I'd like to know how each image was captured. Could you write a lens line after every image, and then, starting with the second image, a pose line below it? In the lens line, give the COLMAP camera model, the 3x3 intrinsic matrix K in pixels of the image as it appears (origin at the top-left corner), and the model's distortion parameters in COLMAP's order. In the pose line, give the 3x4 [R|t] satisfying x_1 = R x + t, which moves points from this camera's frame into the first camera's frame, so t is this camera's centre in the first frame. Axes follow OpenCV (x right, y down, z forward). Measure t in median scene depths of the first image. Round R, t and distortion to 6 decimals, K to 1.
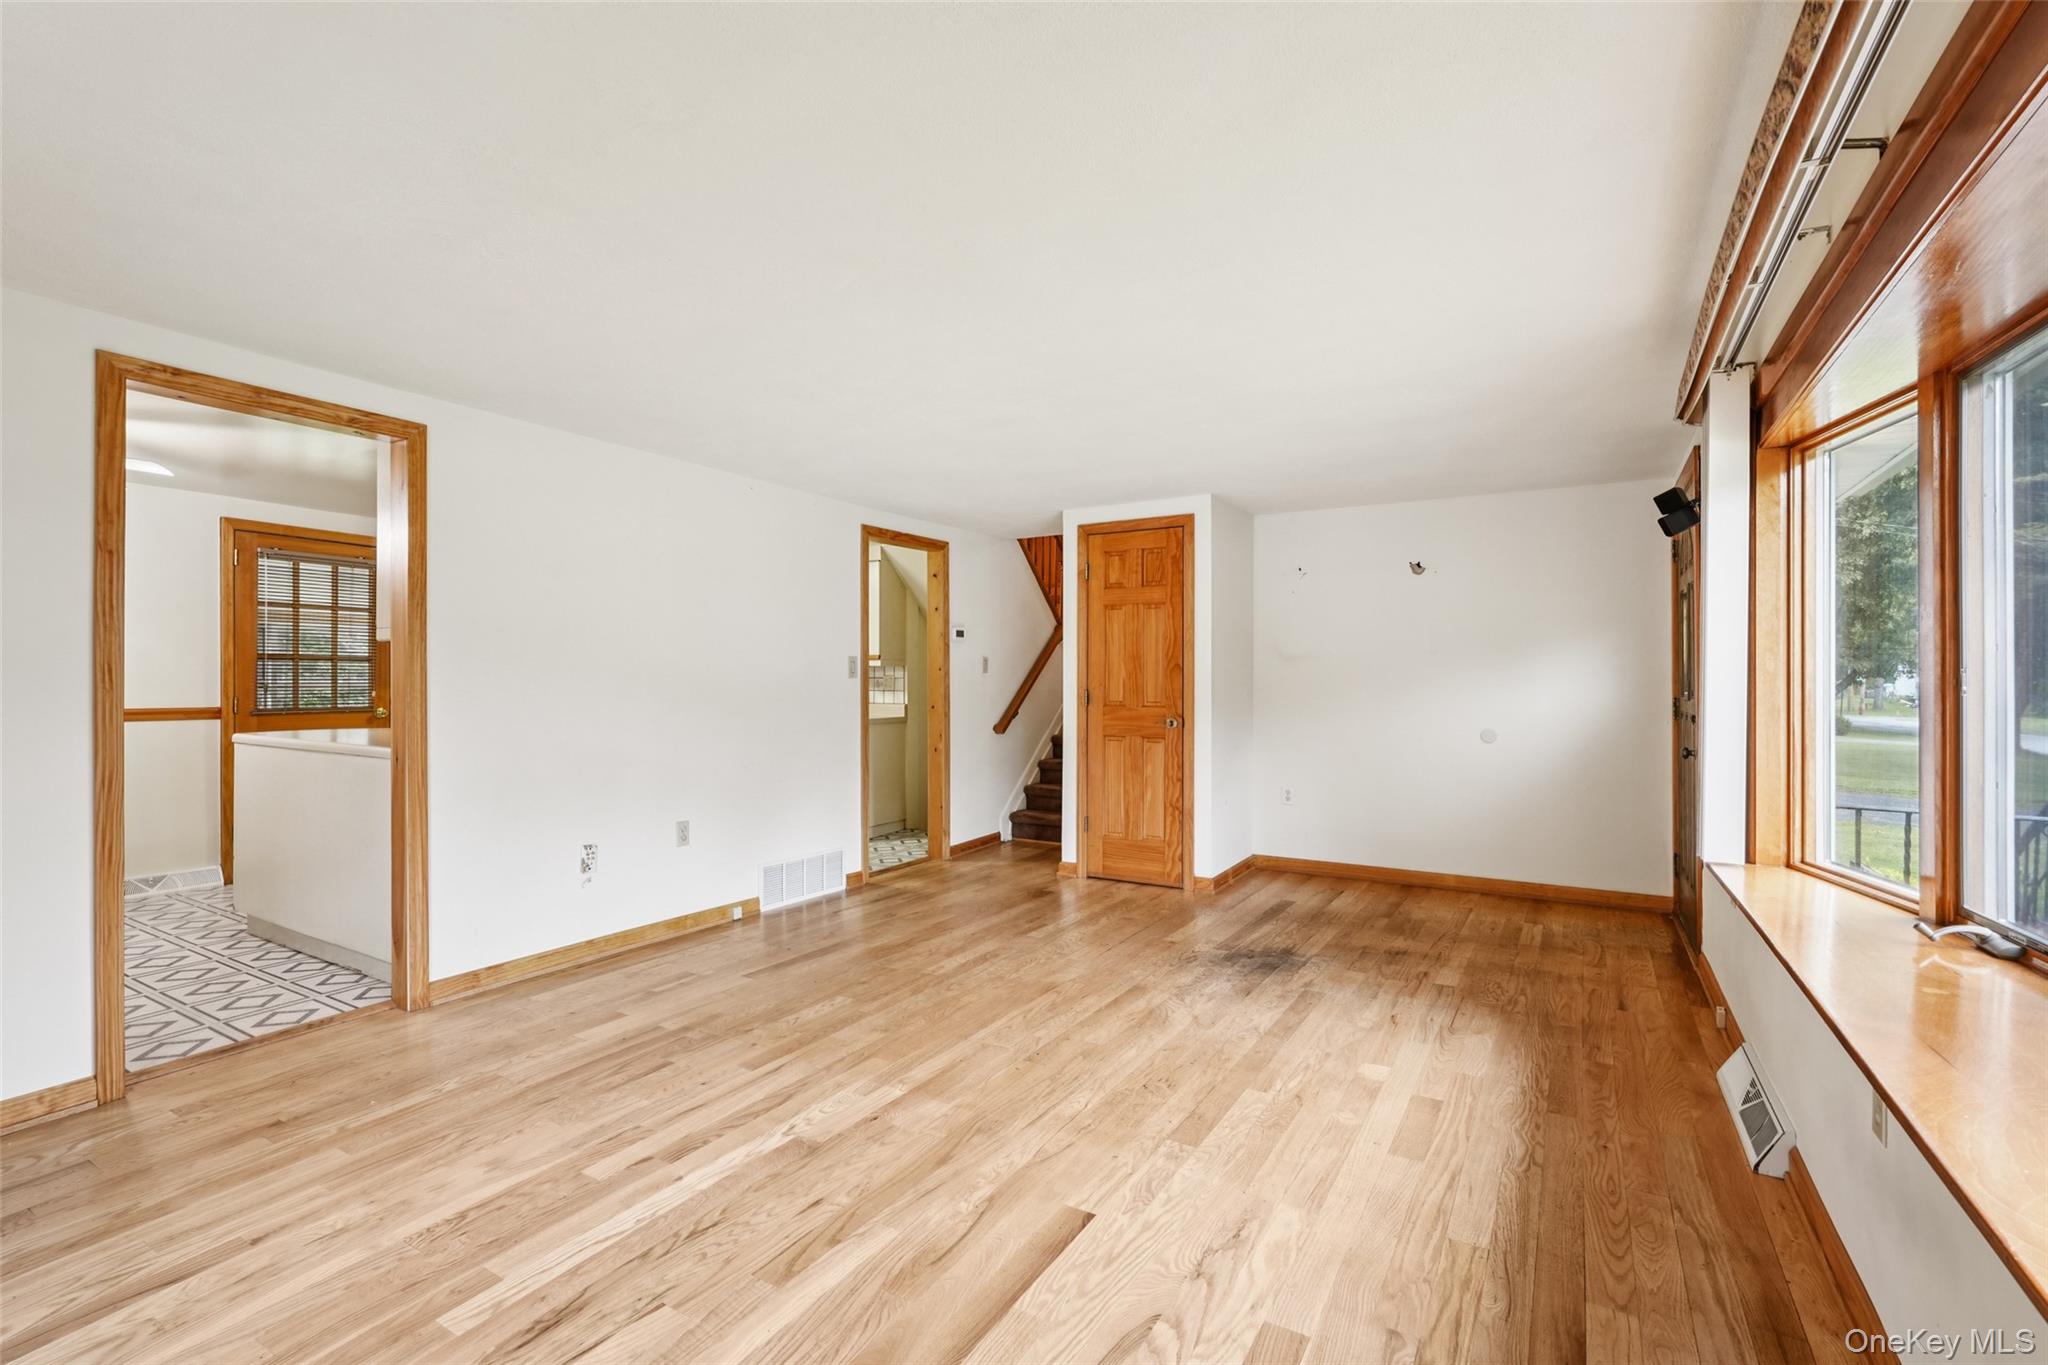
lens RADIAL K [[924.8, 0, 1037.2], [0, 924.8, 683.5], [0, 0, 1]] dist [0.009289, 0.001639]
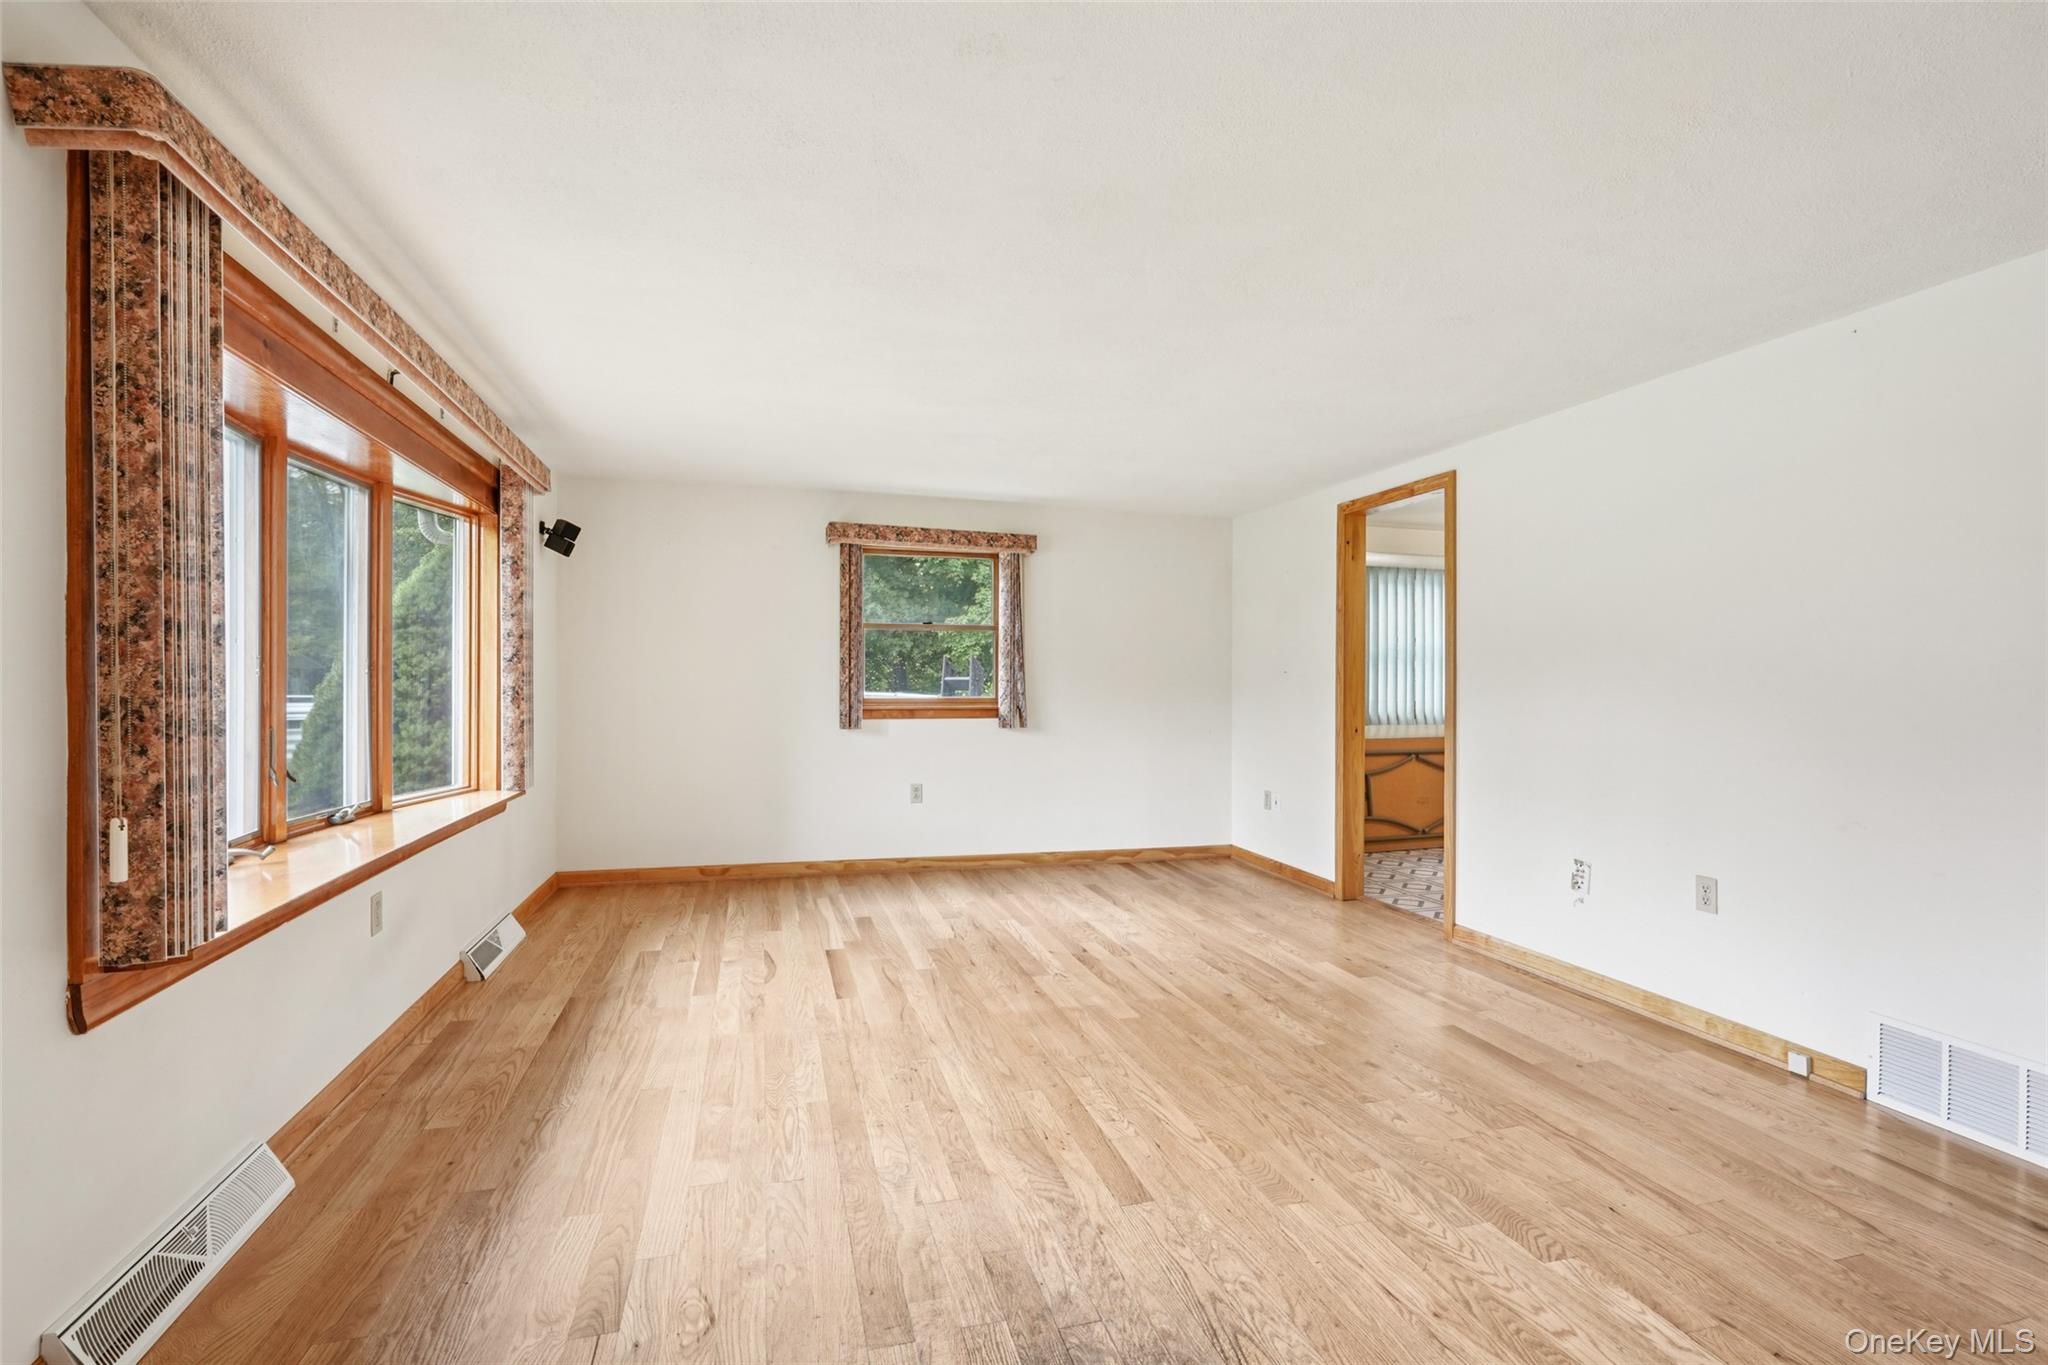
lens RADIAL K [[924.8, 0, 1033.6], [0, 924.8, 680.8], [0, 0, 1]] dist [0.009289, 0.001639]
pose [[-0.683324, -0.001719, -0.730113, 0.661169], [-0.004351, 0.999989, 0.001717, 0.002244], [0.730103, 0.004350, -0.683324, 1.530420]]
